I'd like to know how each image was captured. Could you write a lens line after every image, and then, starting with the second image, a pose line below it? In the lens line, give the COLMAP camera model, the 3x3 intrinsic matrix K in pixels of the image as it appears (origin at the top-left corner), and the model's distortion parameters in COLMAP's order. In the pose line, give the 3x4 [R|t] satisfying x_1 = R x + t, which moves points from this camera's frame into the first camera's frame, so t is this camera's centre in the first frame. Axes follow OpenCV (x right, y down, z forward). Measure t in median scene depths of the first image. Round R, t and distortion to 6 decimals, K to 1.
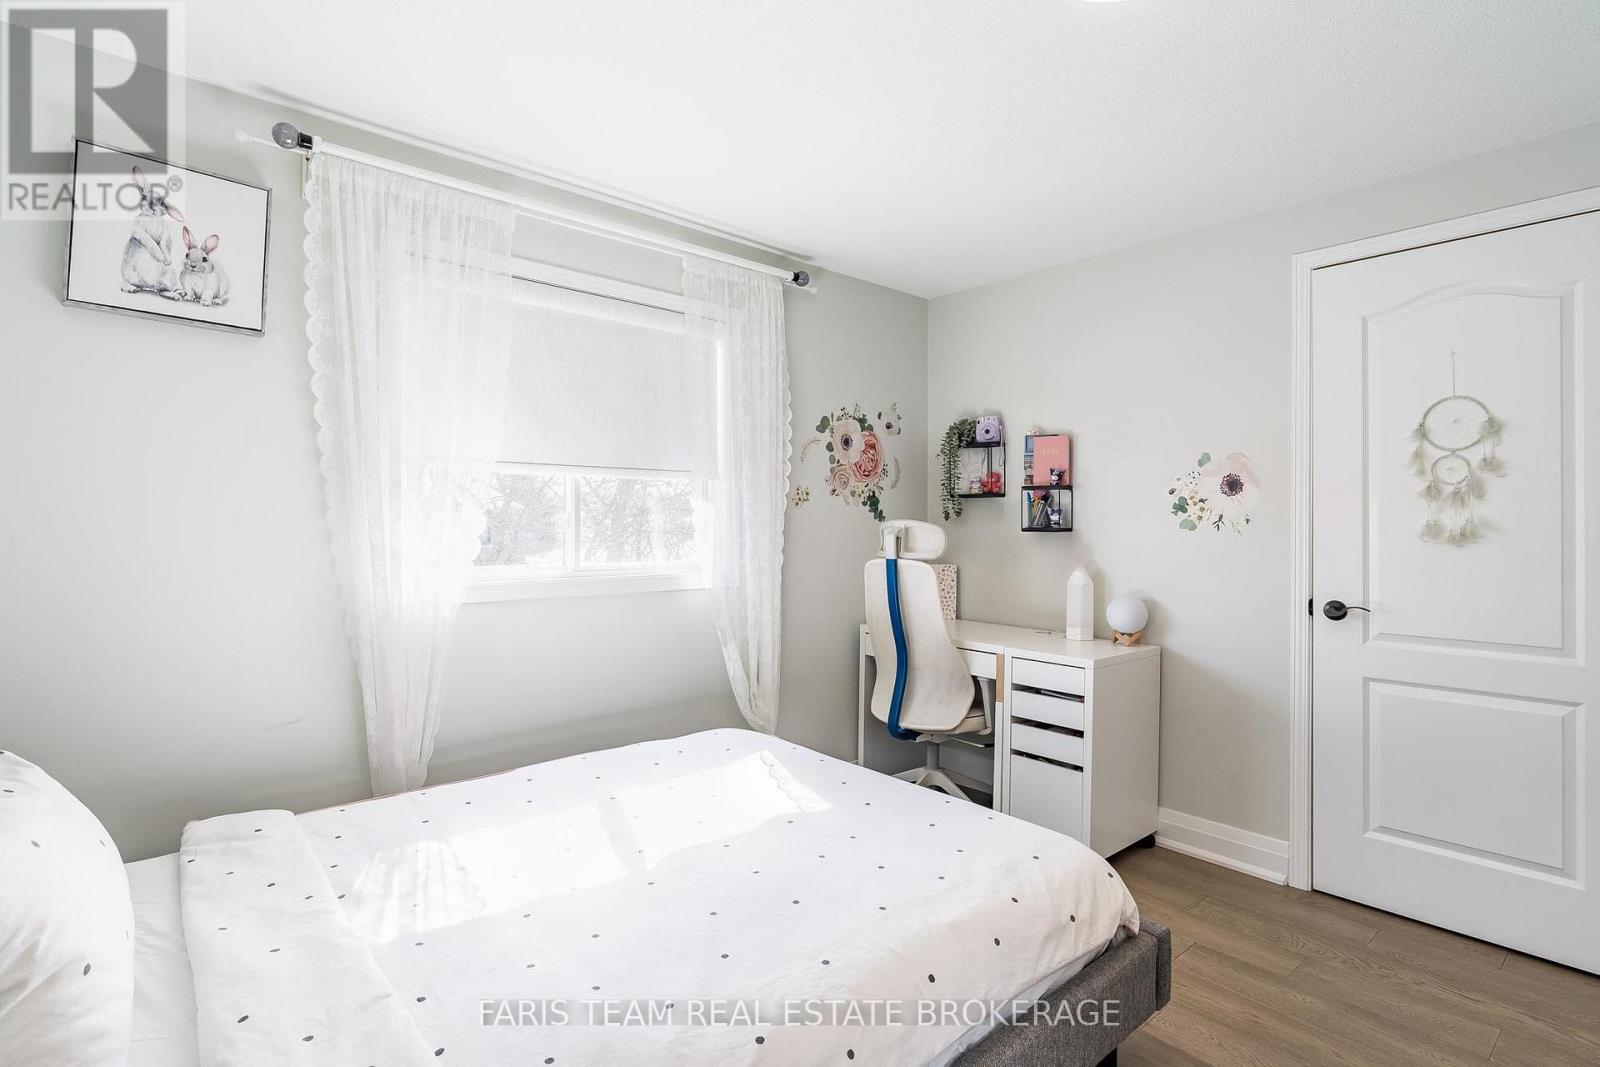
lens RADIAL K [[802.4, 0, 800.2], [0, 802.4, 529.8], [0, 0, 1]] dist [0.004032, -0.000155]
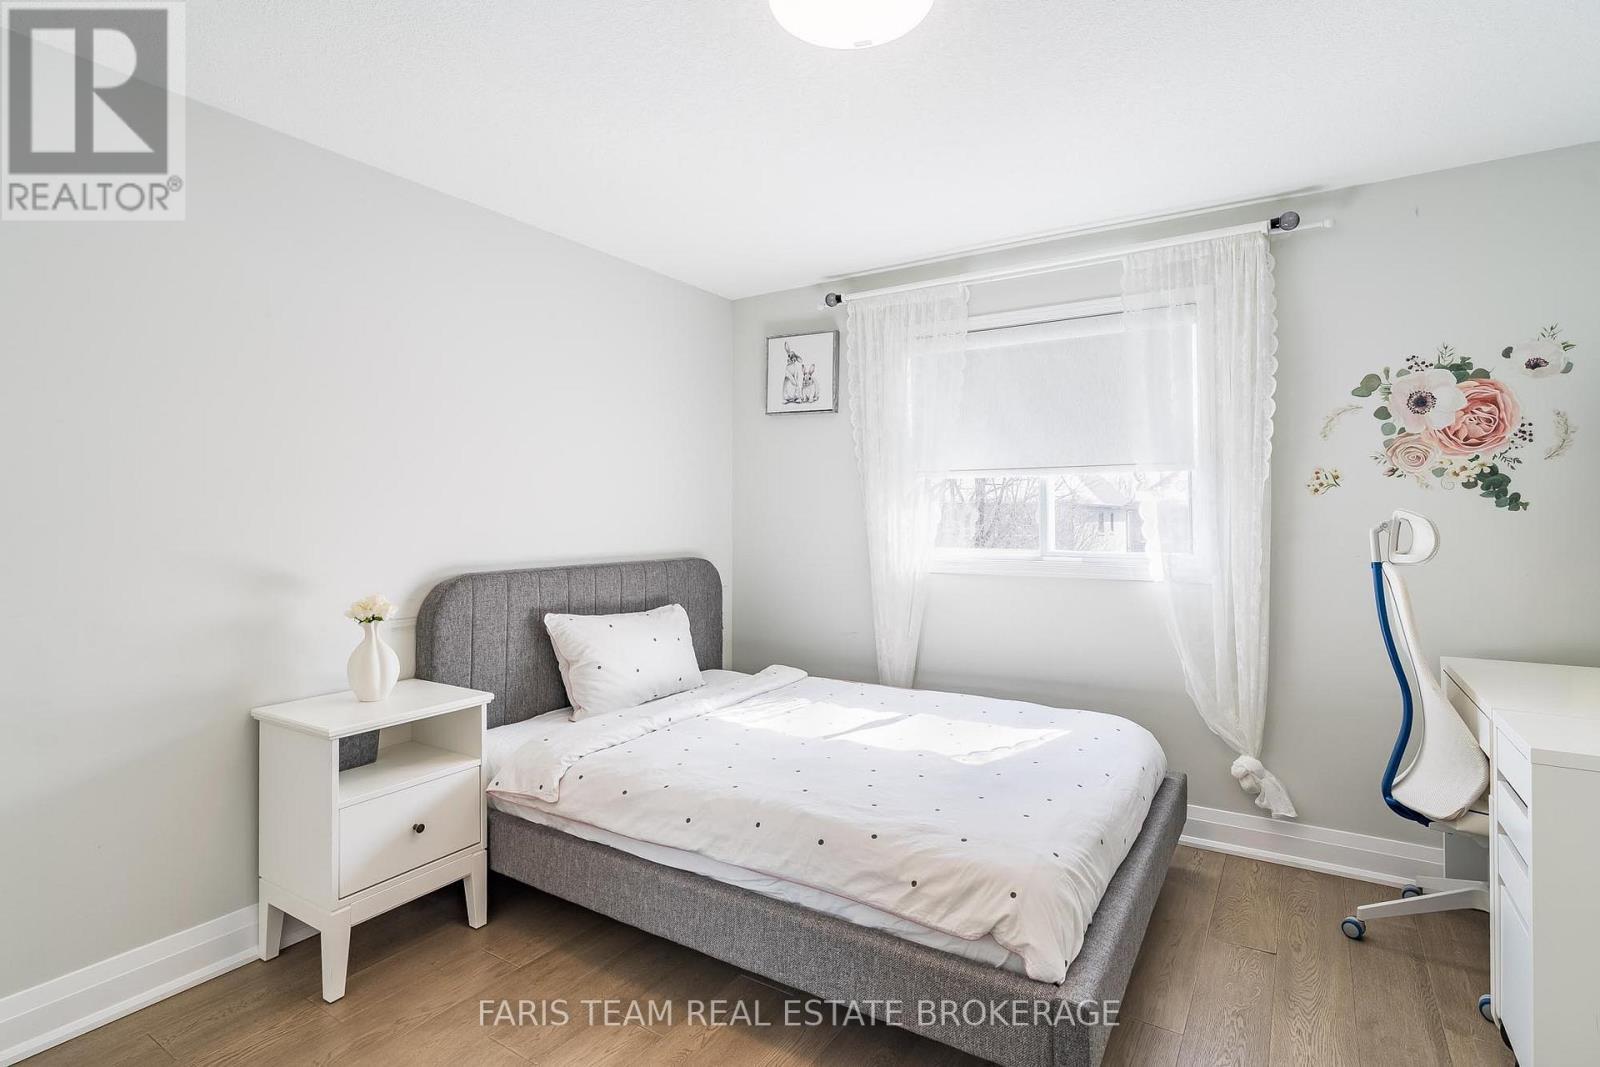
lens RADIAL K [[802.4, 0, 799.6], [0, 802.4, 525.2], [0, 0, 1]] dist [0.004032, -0.000155]
pose [[0.264942, 0.004011, -0.964256, 0.627215], [-0.007276, 0.999971, 0.002160, 0.004821], [0.964237, 0.006444, 0.264963, 0.272055]]
